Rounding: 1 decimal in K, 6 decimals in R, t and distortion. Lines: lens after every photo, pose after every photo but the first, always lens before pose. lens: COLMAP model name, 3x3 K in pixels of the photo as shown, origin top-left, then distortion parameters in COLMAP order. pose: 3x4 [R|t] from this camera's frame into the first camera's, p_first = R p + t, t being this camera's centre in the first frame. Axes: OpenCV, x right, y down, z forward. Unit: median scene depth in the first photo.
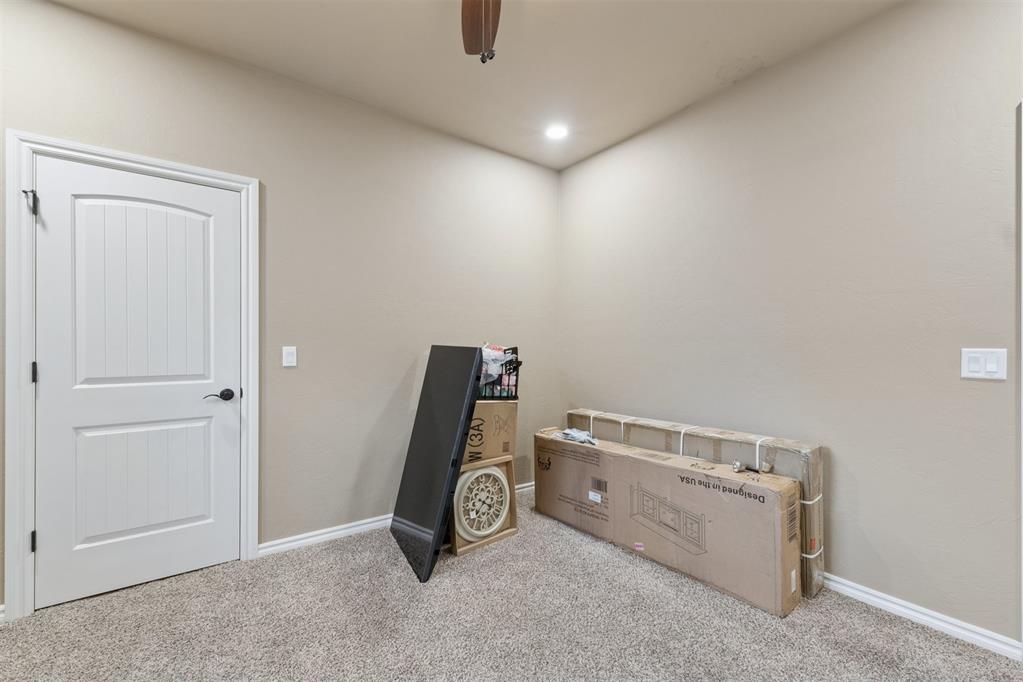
lens RADIAL K [[429.0, 0, 510.9], [0, 429.0, 345.3], [0, 0, 1]] dist [0.002628, 0.000684]
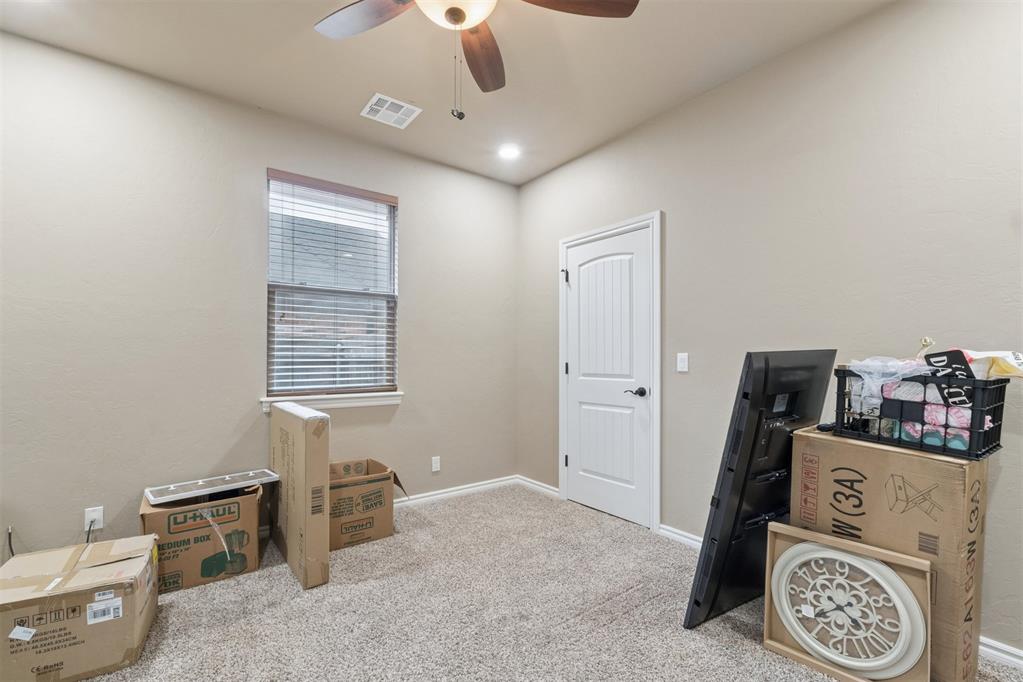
lens RADIAL K [[429.0, 0, 510.9], [0, 429.0, 345.3], [0, 0, 1]] dist [0.002628, 0.000684]
pose [[0.054696, -0.023391, -0.998229, 0.548464], [0.013304, 0.999654, -0.022696, 0.002665], [0.998414, -0.012039, 0.054988, 0.526457]]
